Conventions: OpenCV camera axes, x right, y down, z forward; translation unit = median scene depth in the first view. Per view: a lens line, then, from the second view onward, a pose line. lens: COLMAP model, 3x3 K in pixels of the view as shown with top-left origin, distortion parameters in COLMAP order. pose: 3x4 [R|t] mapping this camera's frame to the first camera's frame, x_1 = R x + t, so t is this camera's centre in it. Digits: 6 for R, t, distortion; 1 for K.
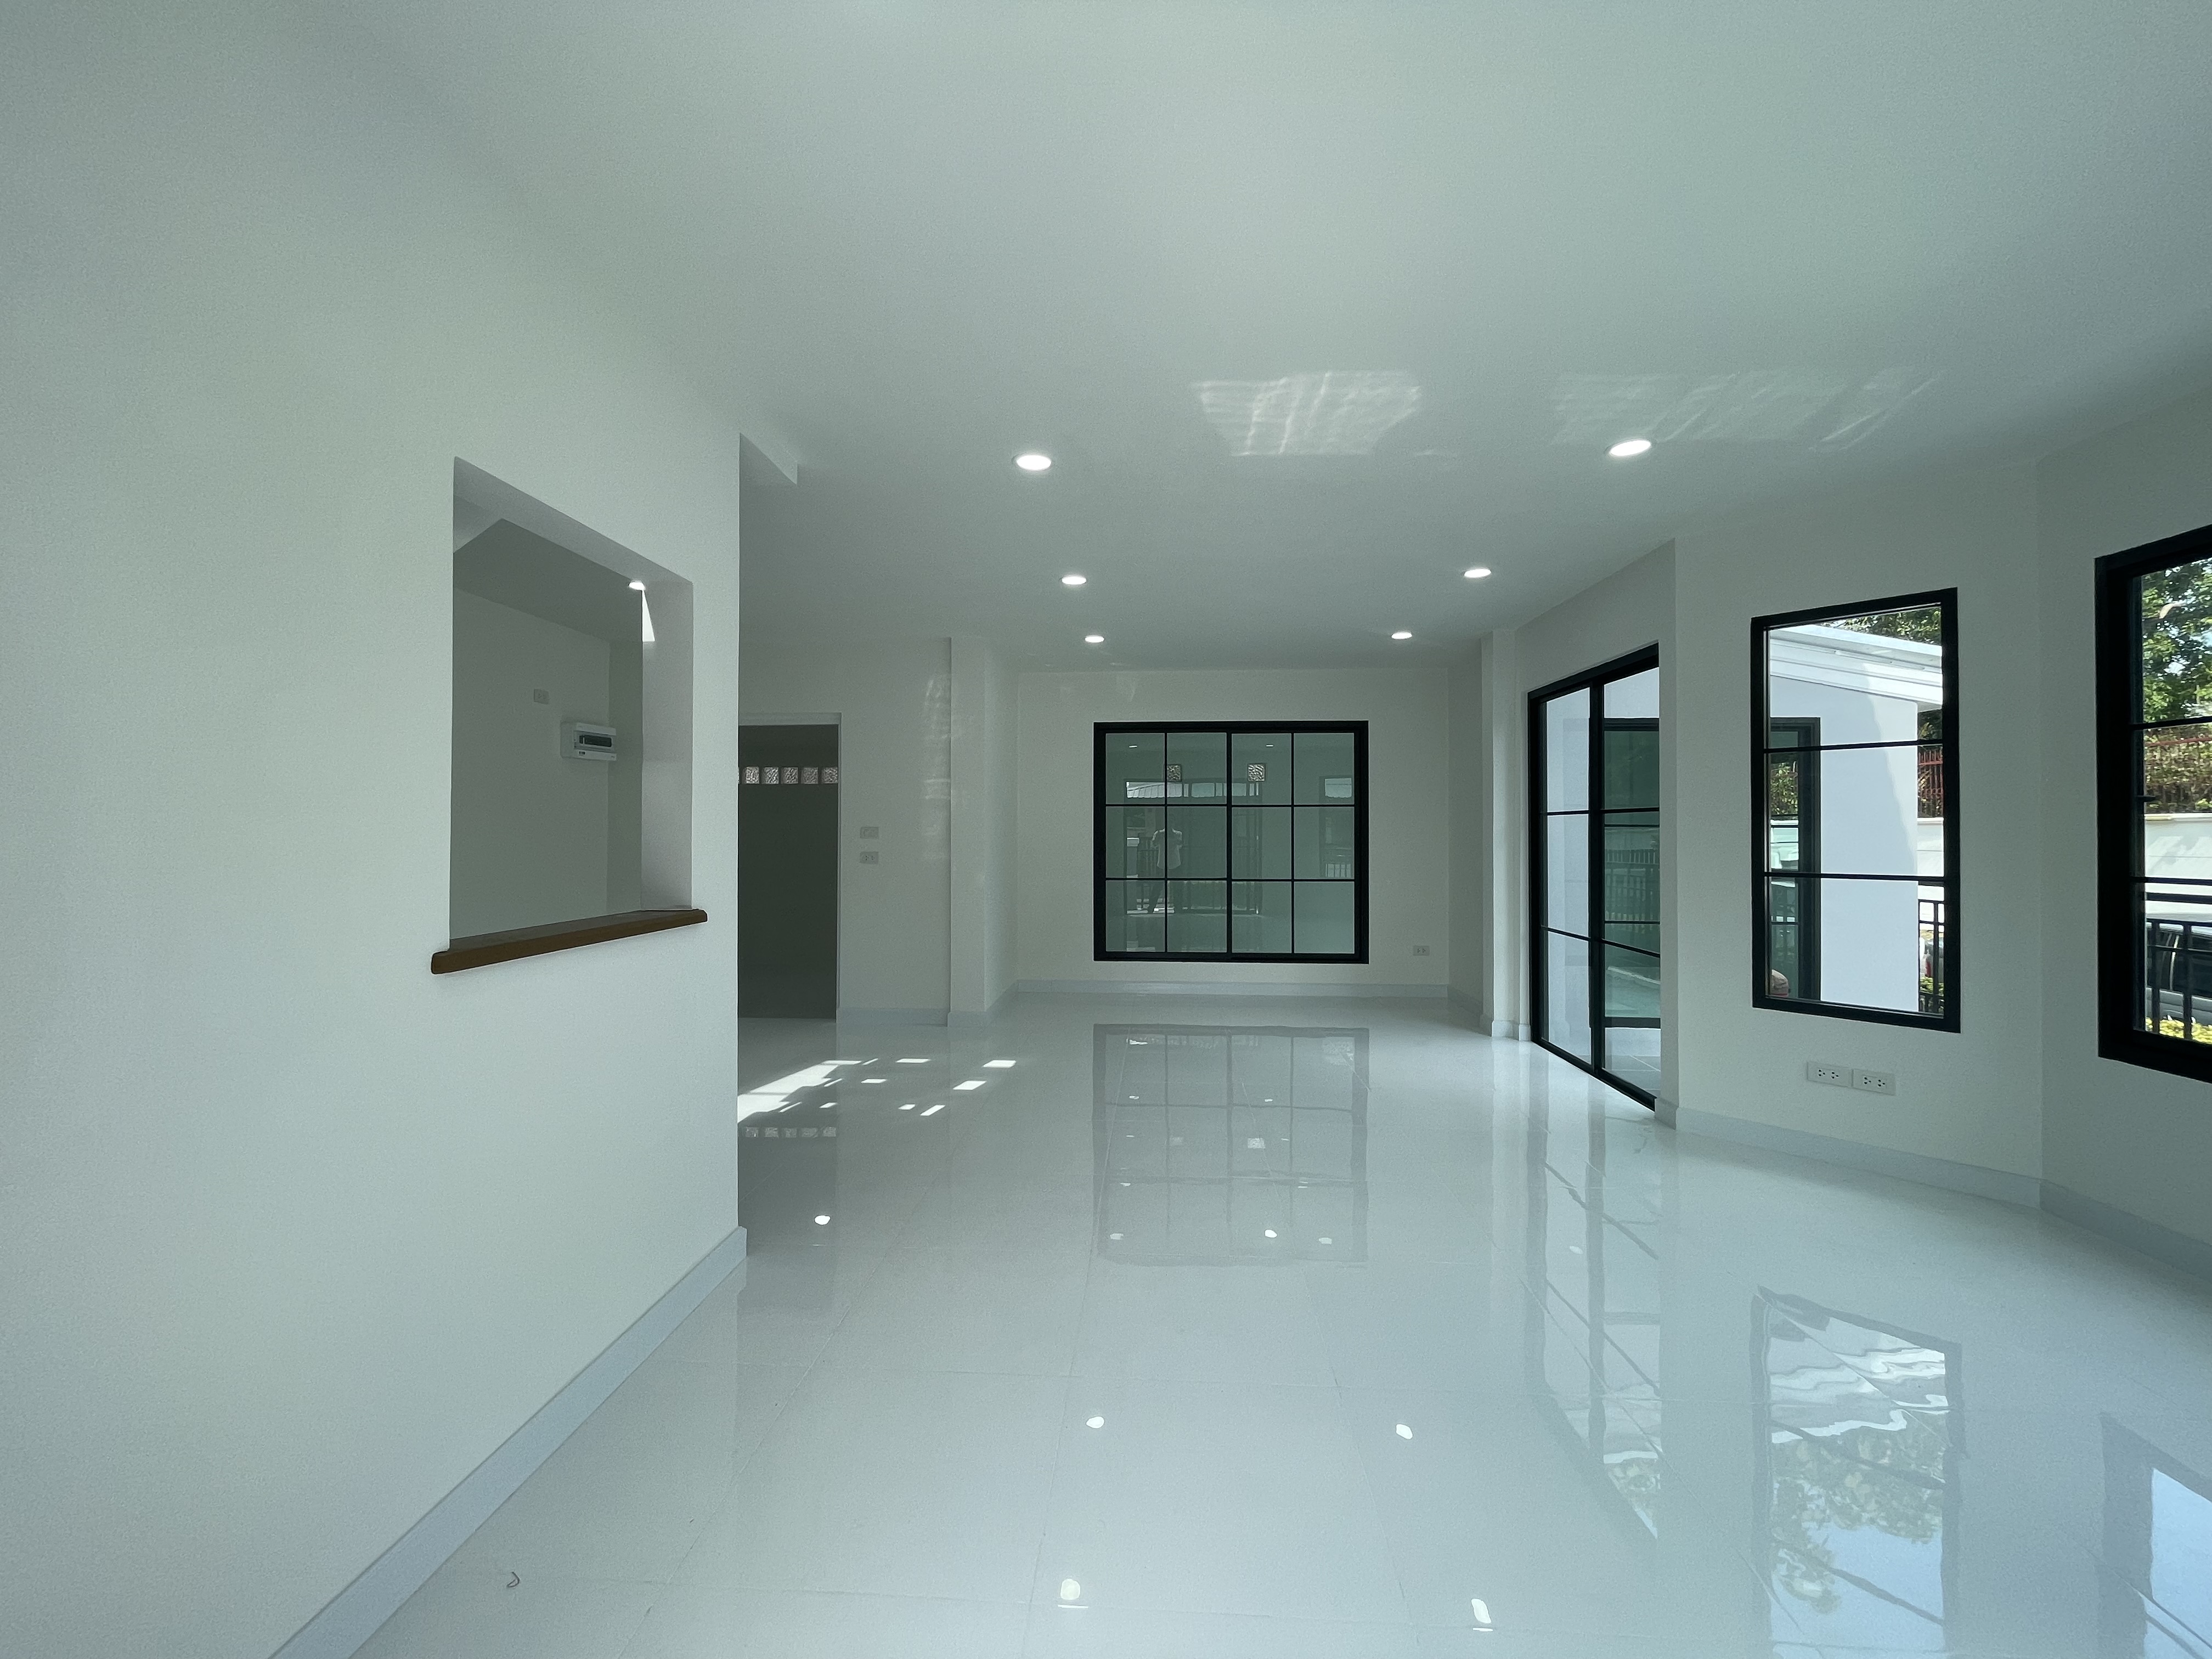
lens RADIAL K [[894.6, 0, 1106.0], [0, 894.6, 829.5], [0, 0, 1]] dist [-0.004890, -0.000242]
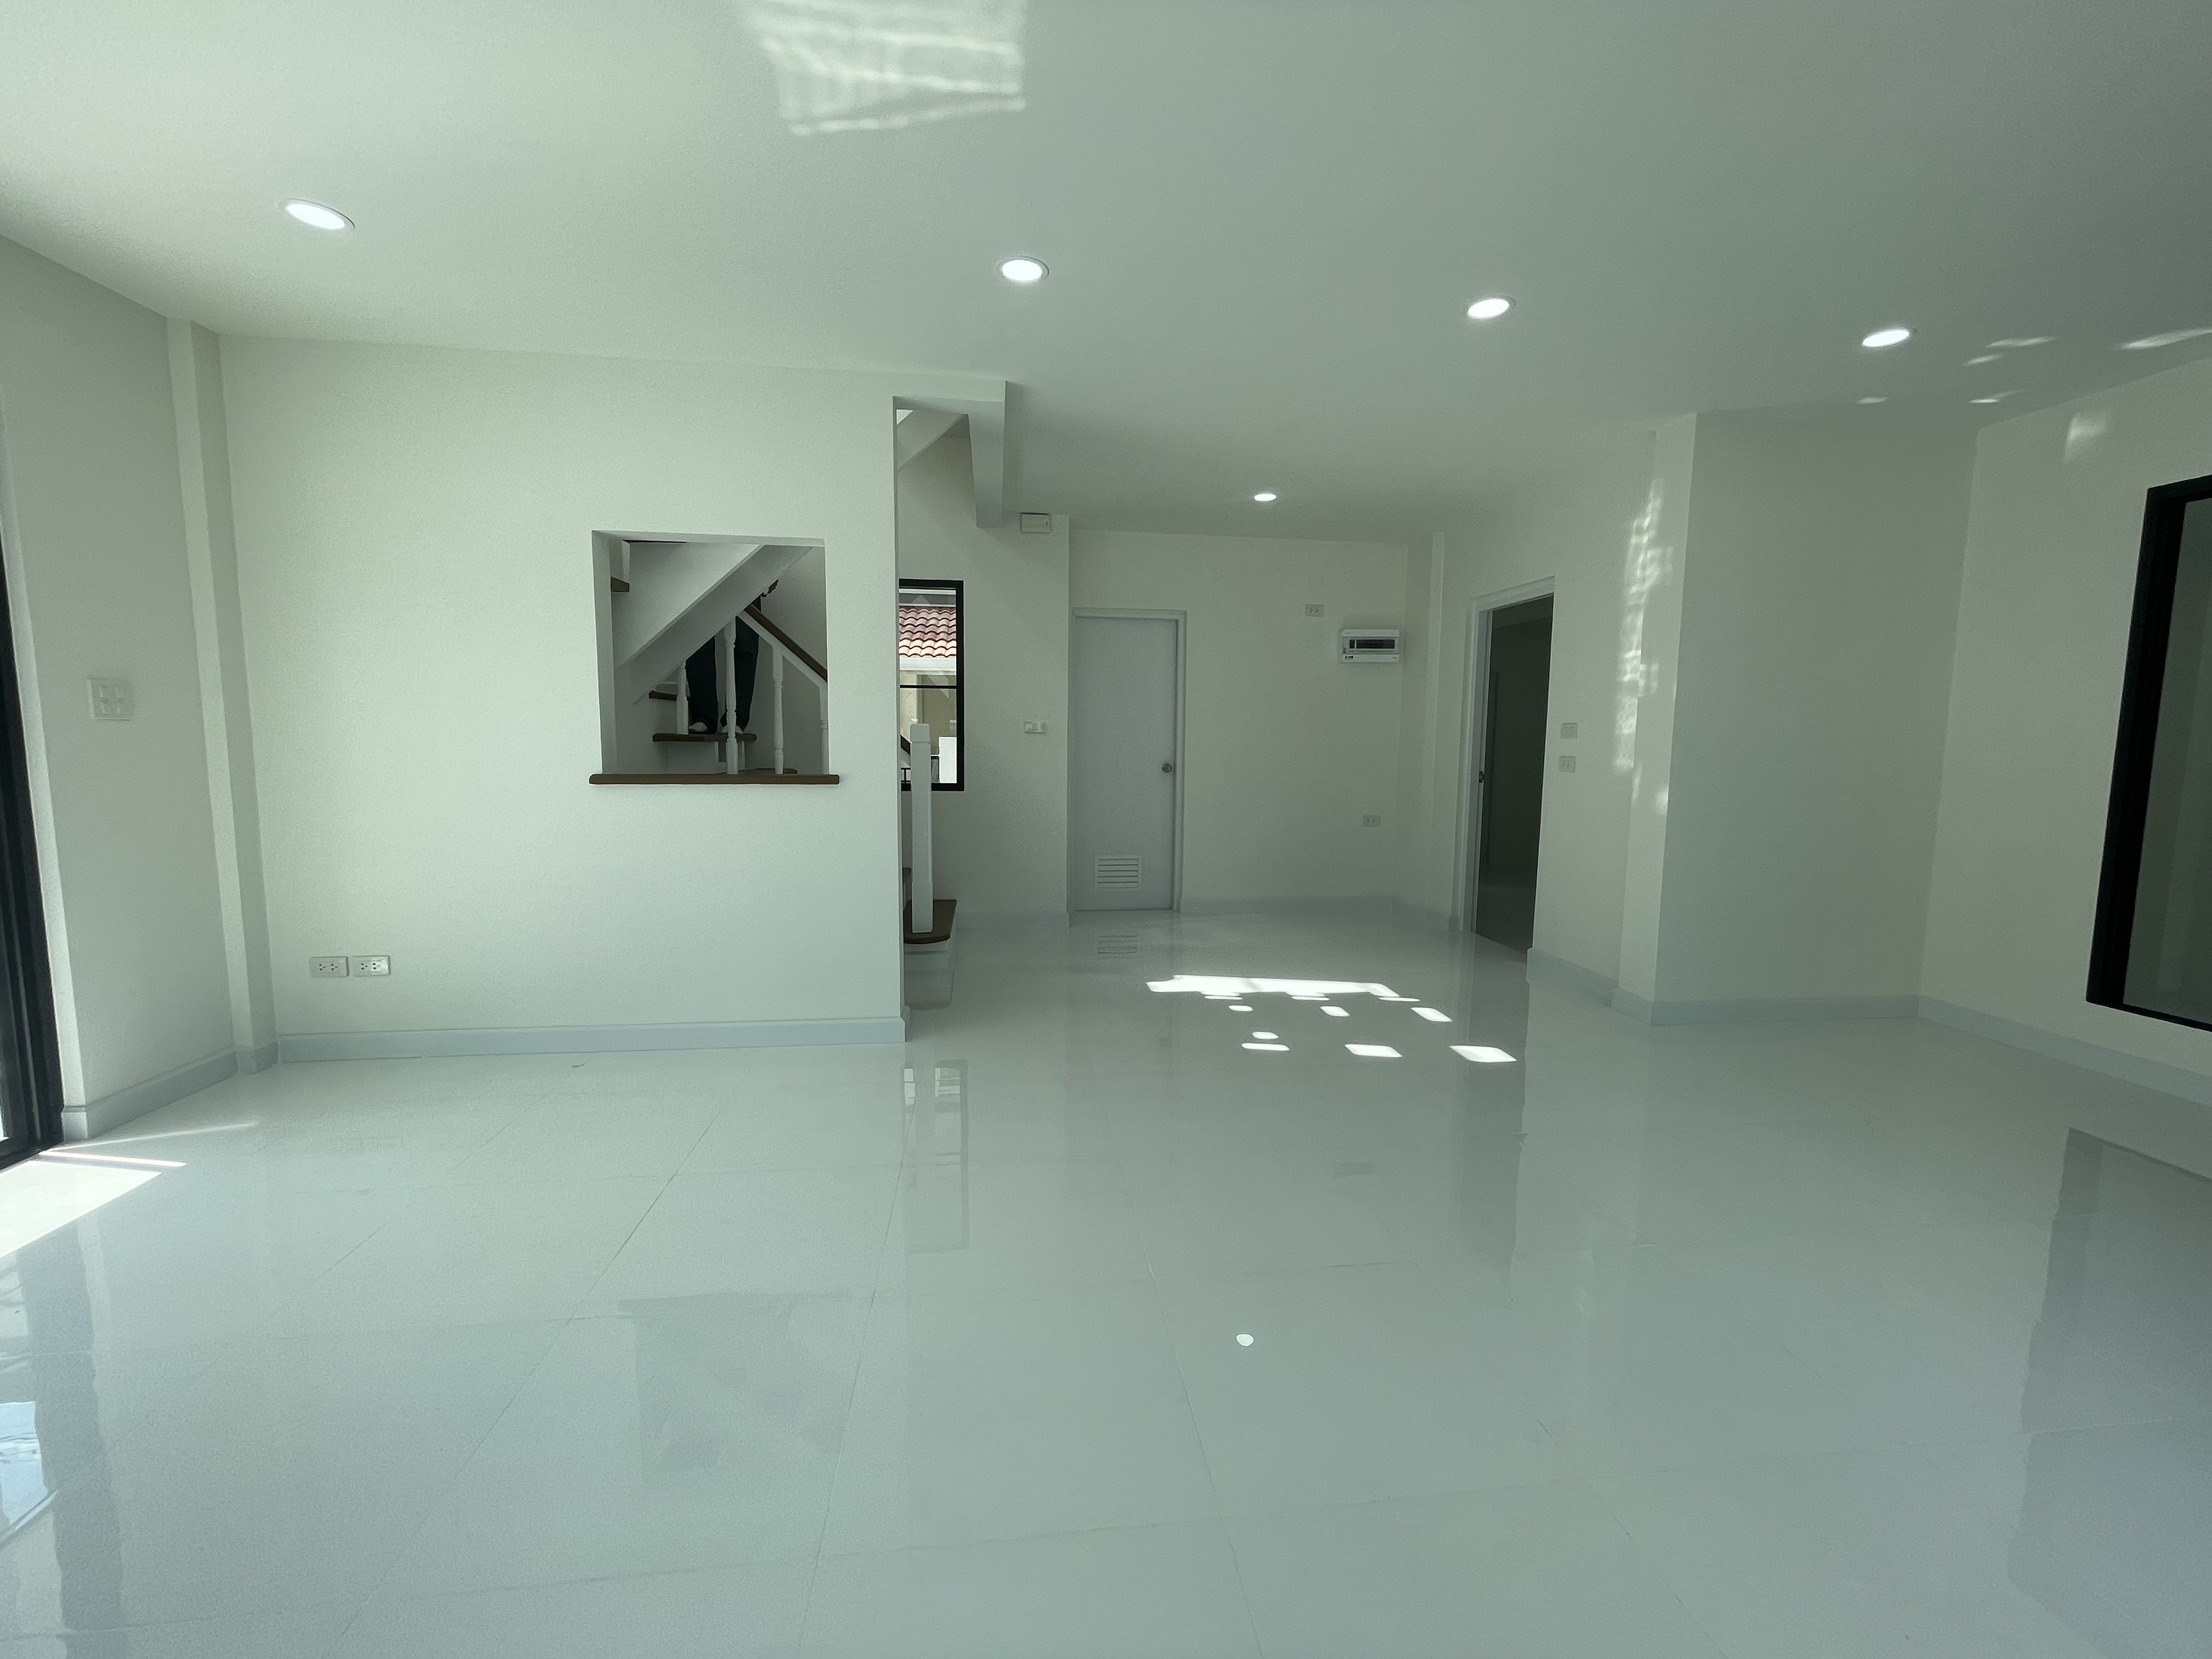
lens RADIAL K [[898.3, 0, 1102.3], [0, 898.3, 827.8], [0, 0, 1]] dist [-0.000126, 0.000054]
pose [[0.178673, 0.100001, -0.978813, 0.578755], [-0.005985, 0.994914, 0.100553, 0.015734], [0.983890, -0.012108, 0.178363, 0.661853]]
